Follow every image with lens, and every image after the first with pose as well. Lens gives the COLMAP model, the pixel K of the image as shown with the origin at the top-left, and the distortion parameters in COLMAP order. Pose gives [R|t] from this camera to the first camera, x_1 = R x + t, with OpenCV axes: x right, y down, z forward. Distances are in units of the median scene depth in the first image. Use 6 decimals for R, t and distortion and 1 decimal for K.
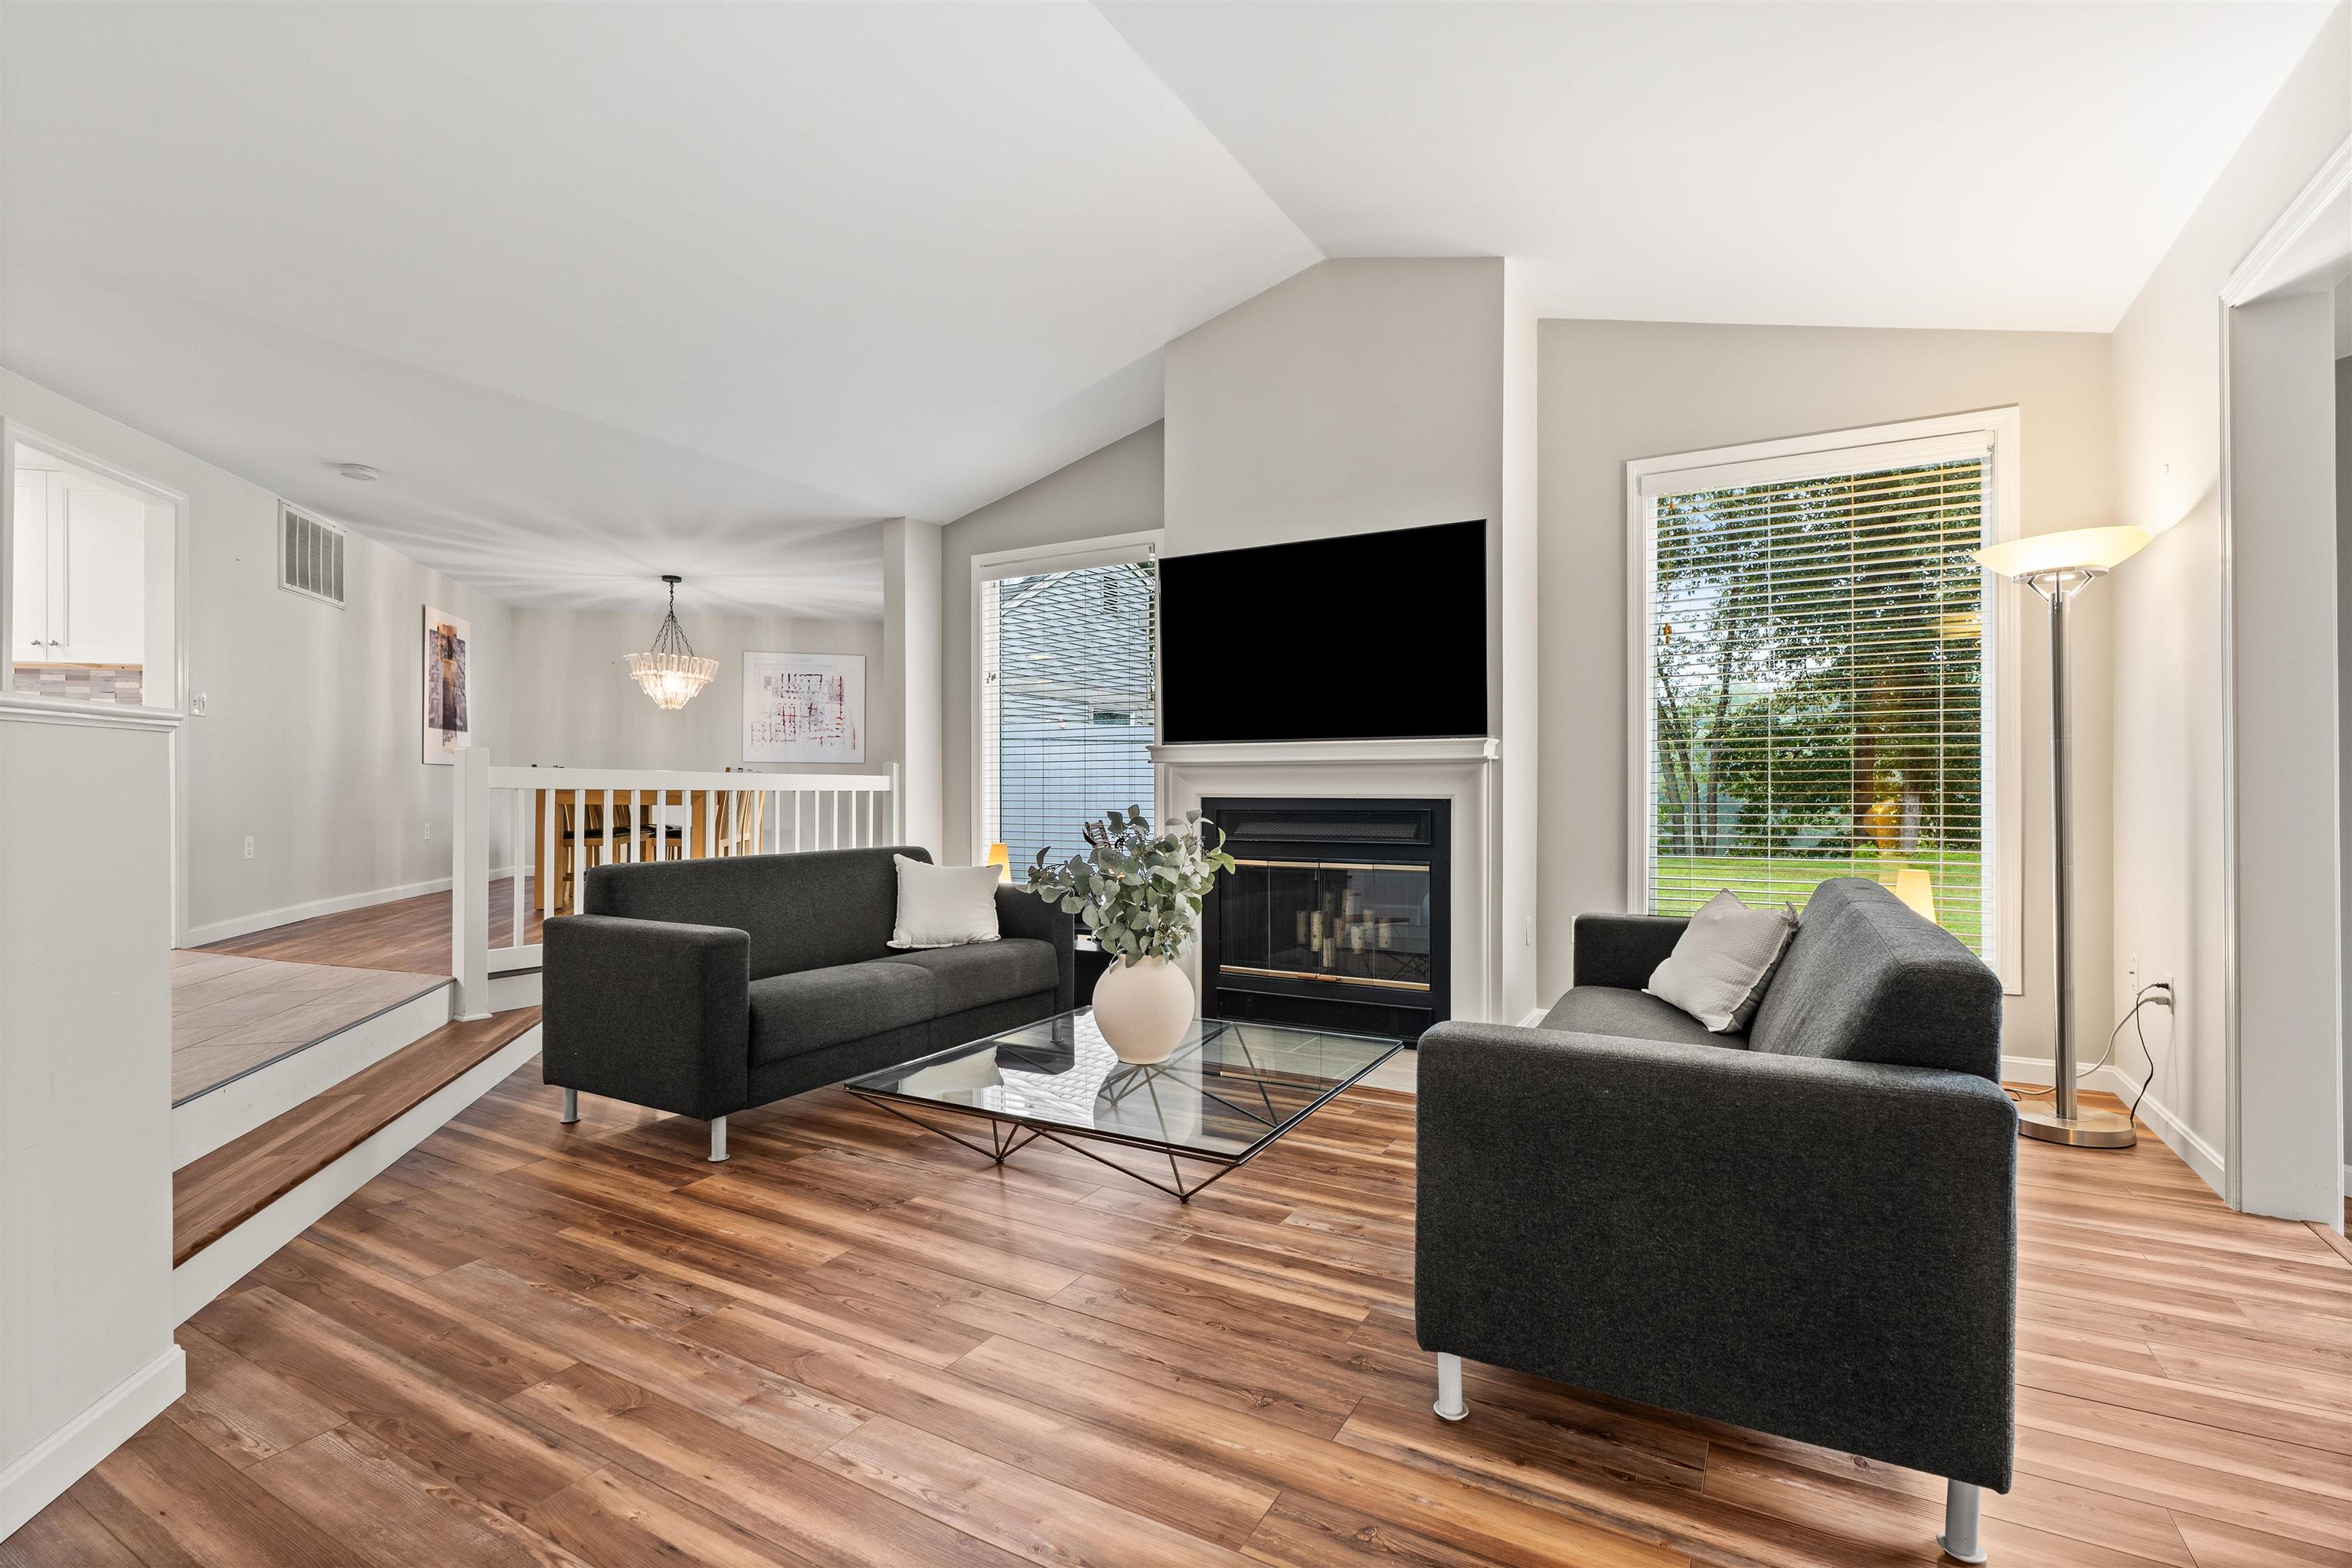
lens RADIAL K [[1064.9, 0, 1181.4], [0, 1064.9, 787.9], [0, 0, 1]] dist [-0.002084, 0.000415]
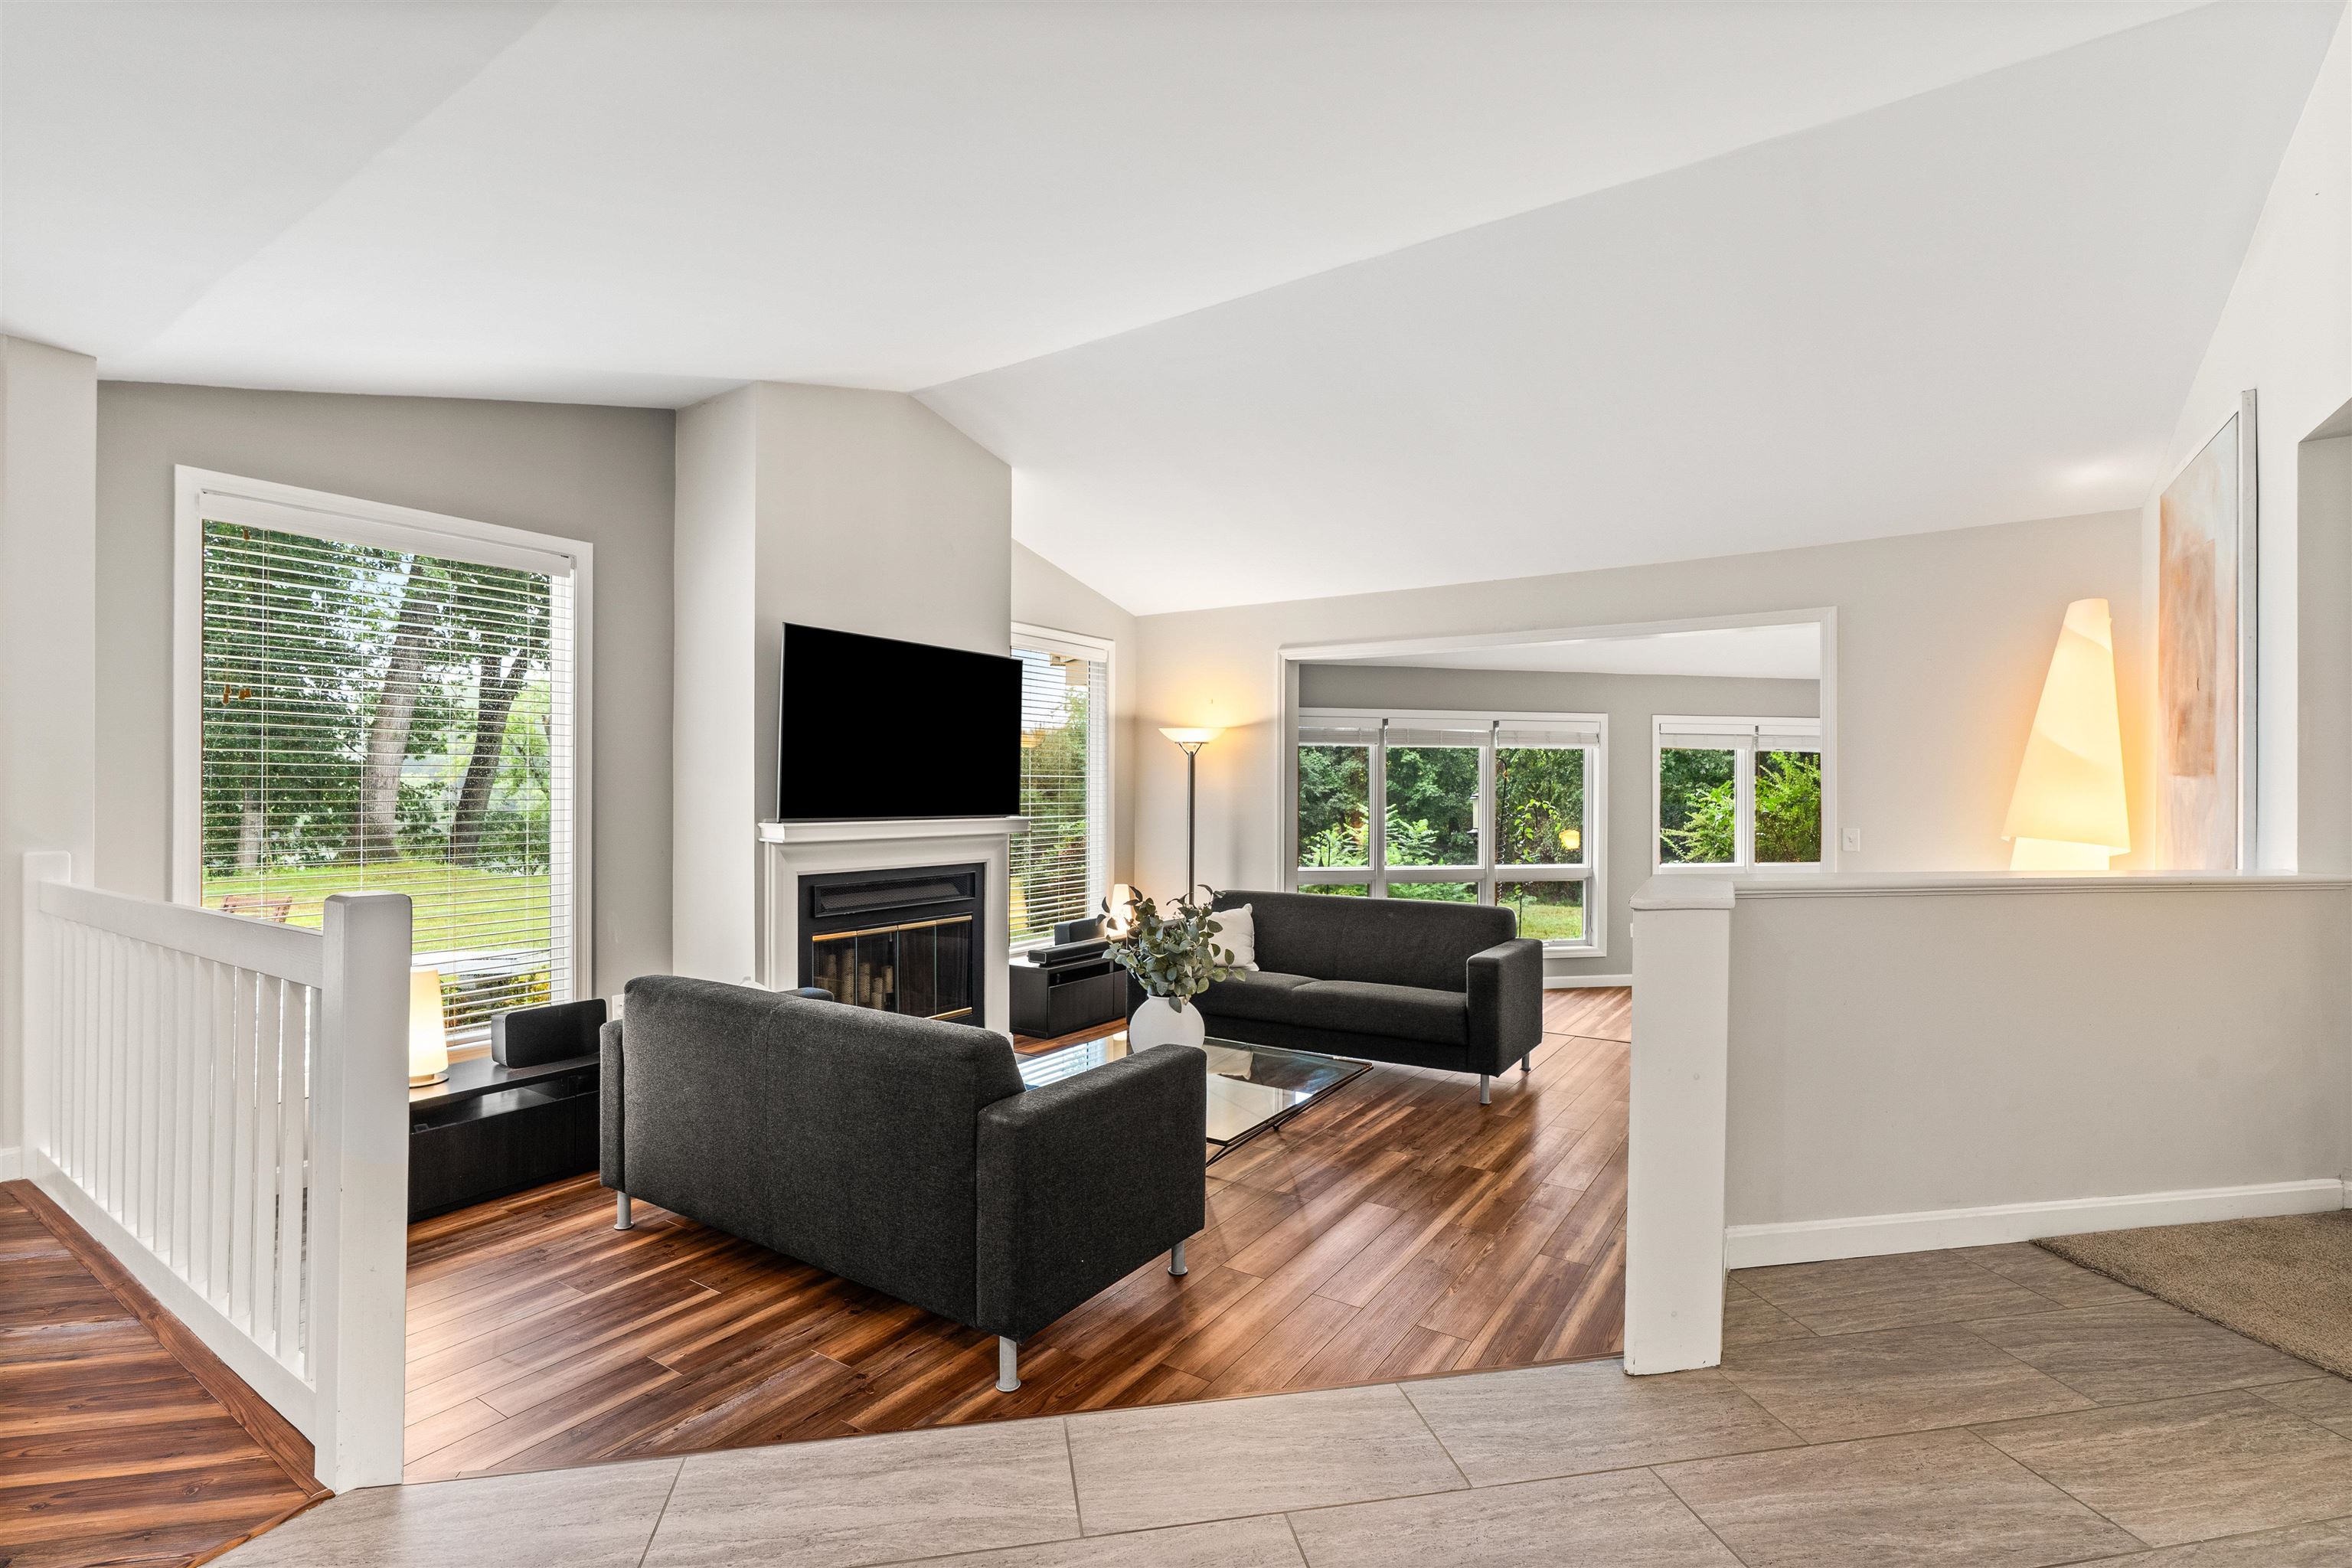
lens RADIAL K [[1064.9, 0, 1181.4], [0, 1064.9, 787.9], [0, 0, 1]] dist [-0.002084, 0.000415]
pose [[0.072792, 0.003171, 0.997342, -1.004744], [-0.005167, 0.999983, -0.002803, -0.076057], [-0.997334, -0.004949, 0.072807, 0.642385]]
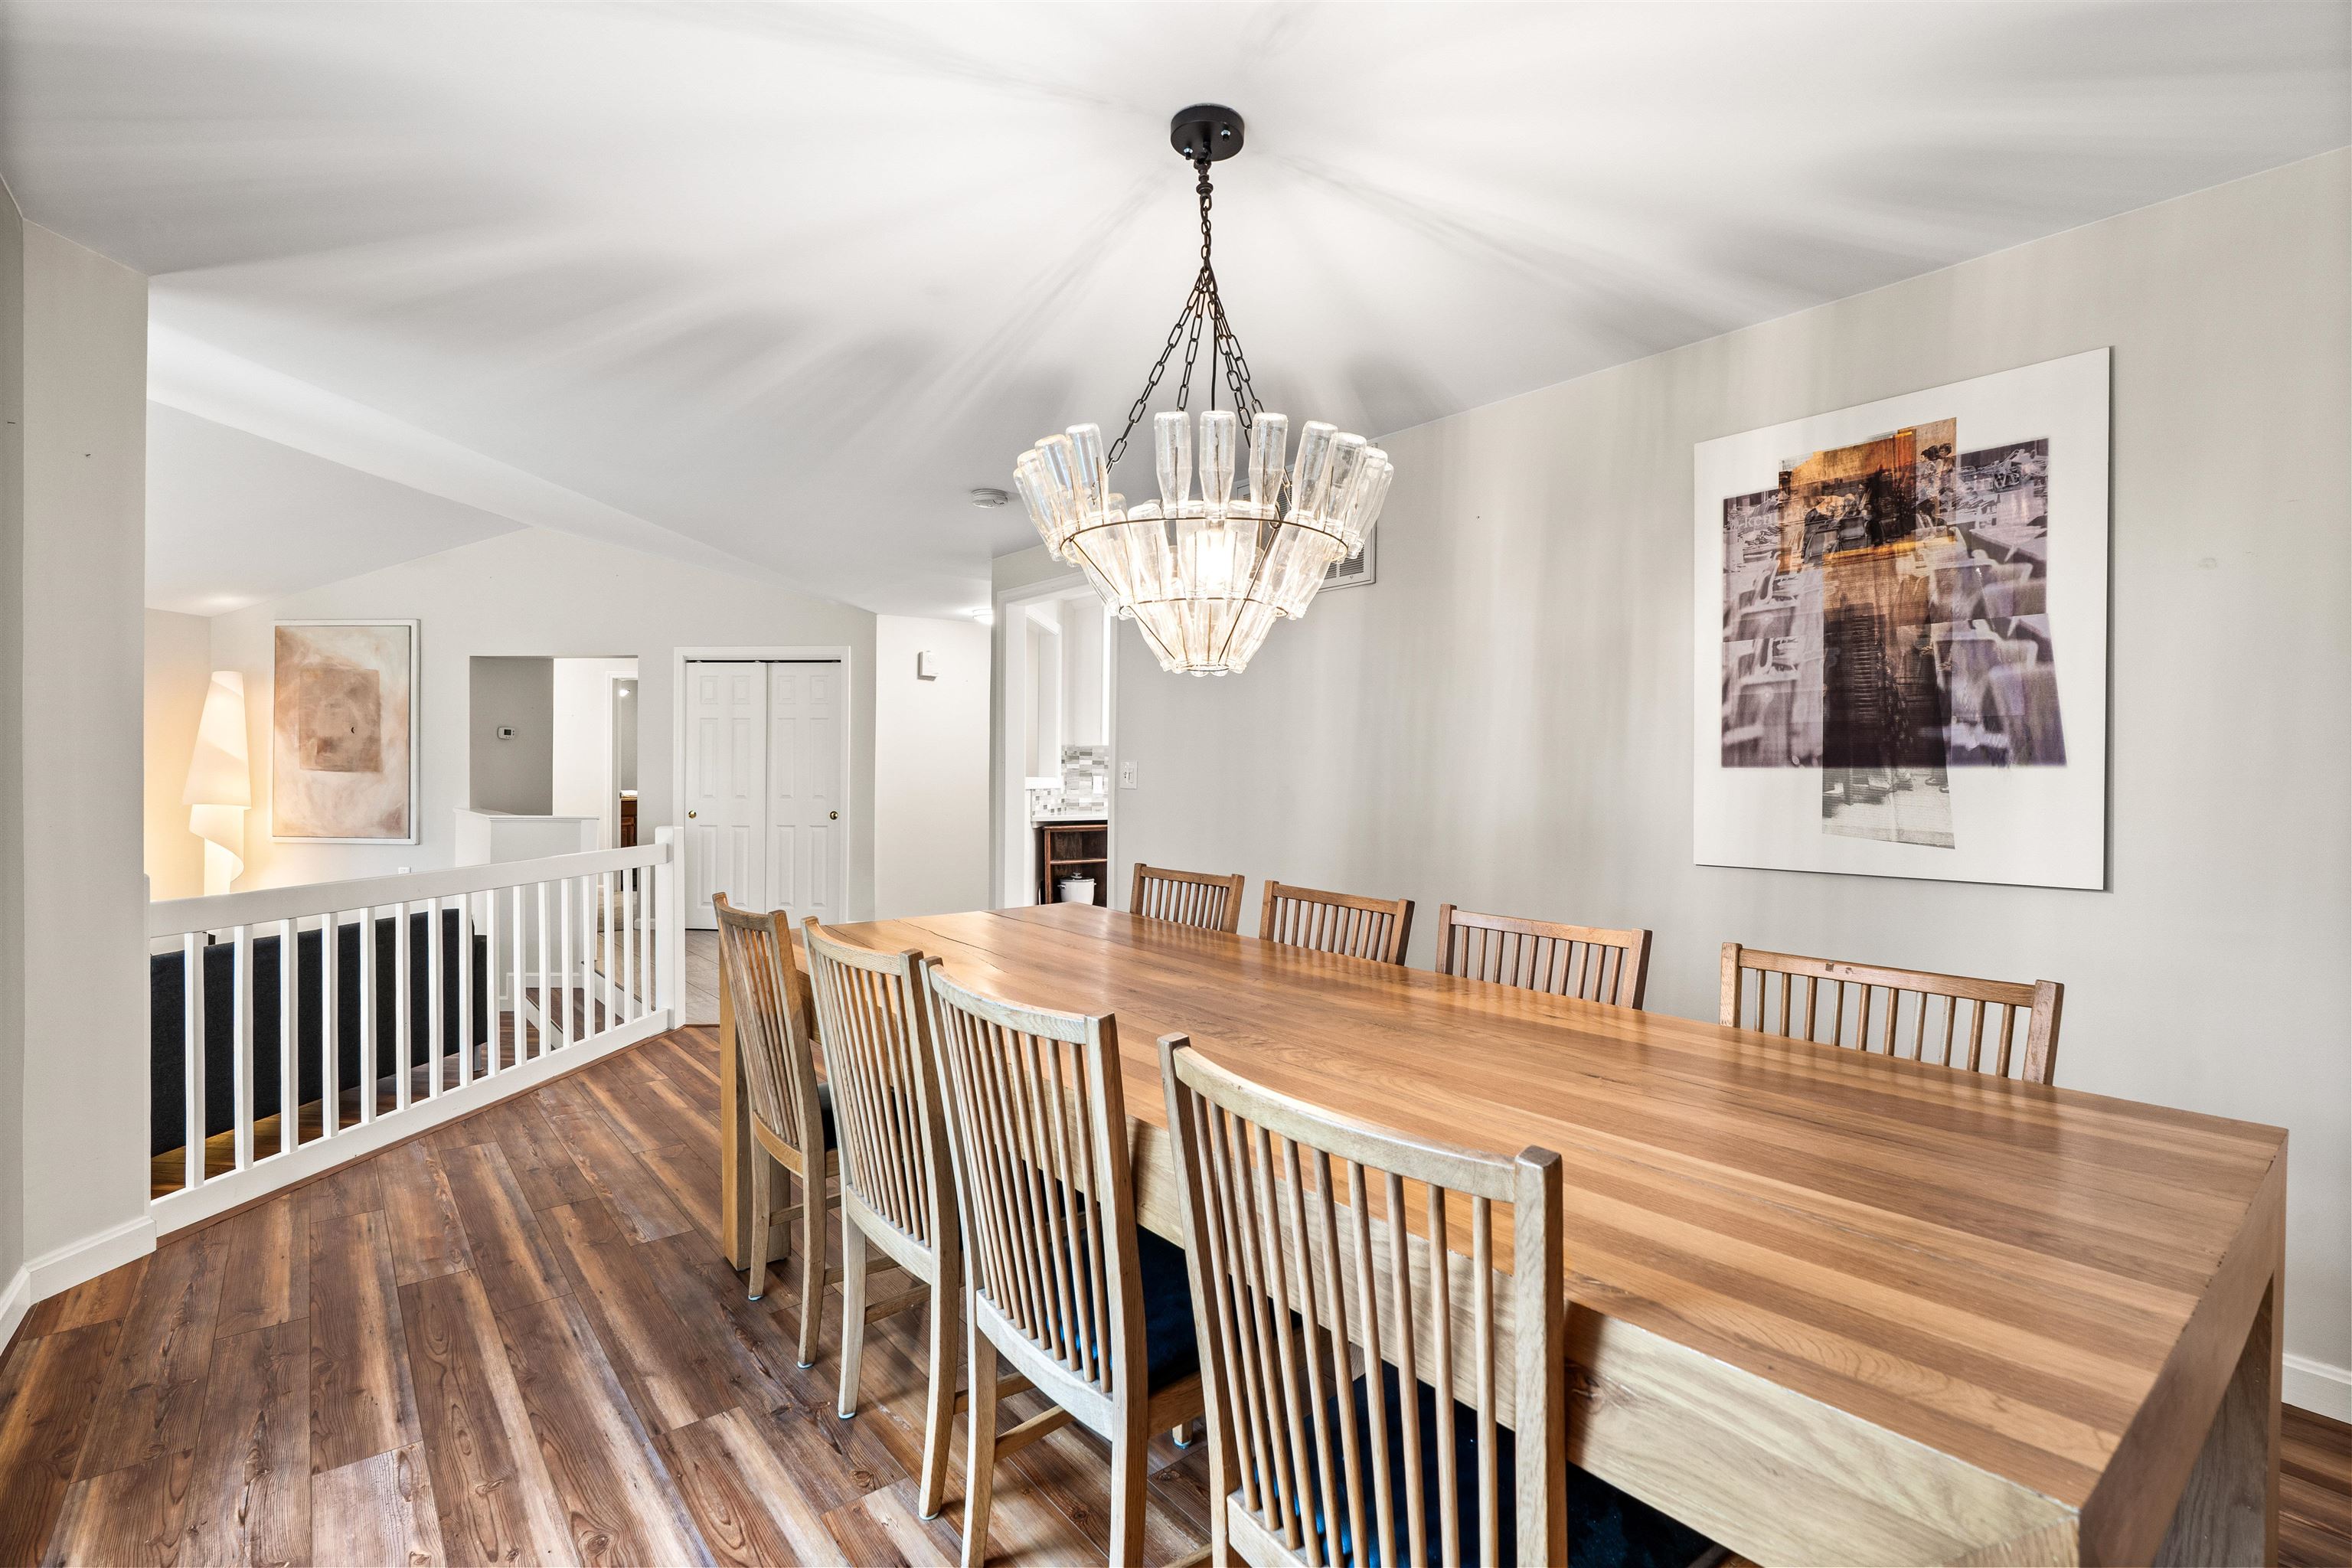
lens RADIAL K [[1058.8, 0, 1184.4], [0, 1058.8, 785.9], [0, 0, 1]] dist [-0.014126, 0.005824]
pose [[-0.907650, -0.003912, -0.419709, -0.668225], [-0.007329, 0.999952, 0.006528, -0.089304], [0.419663, 0.009001, -0.907635, 2.166579]]
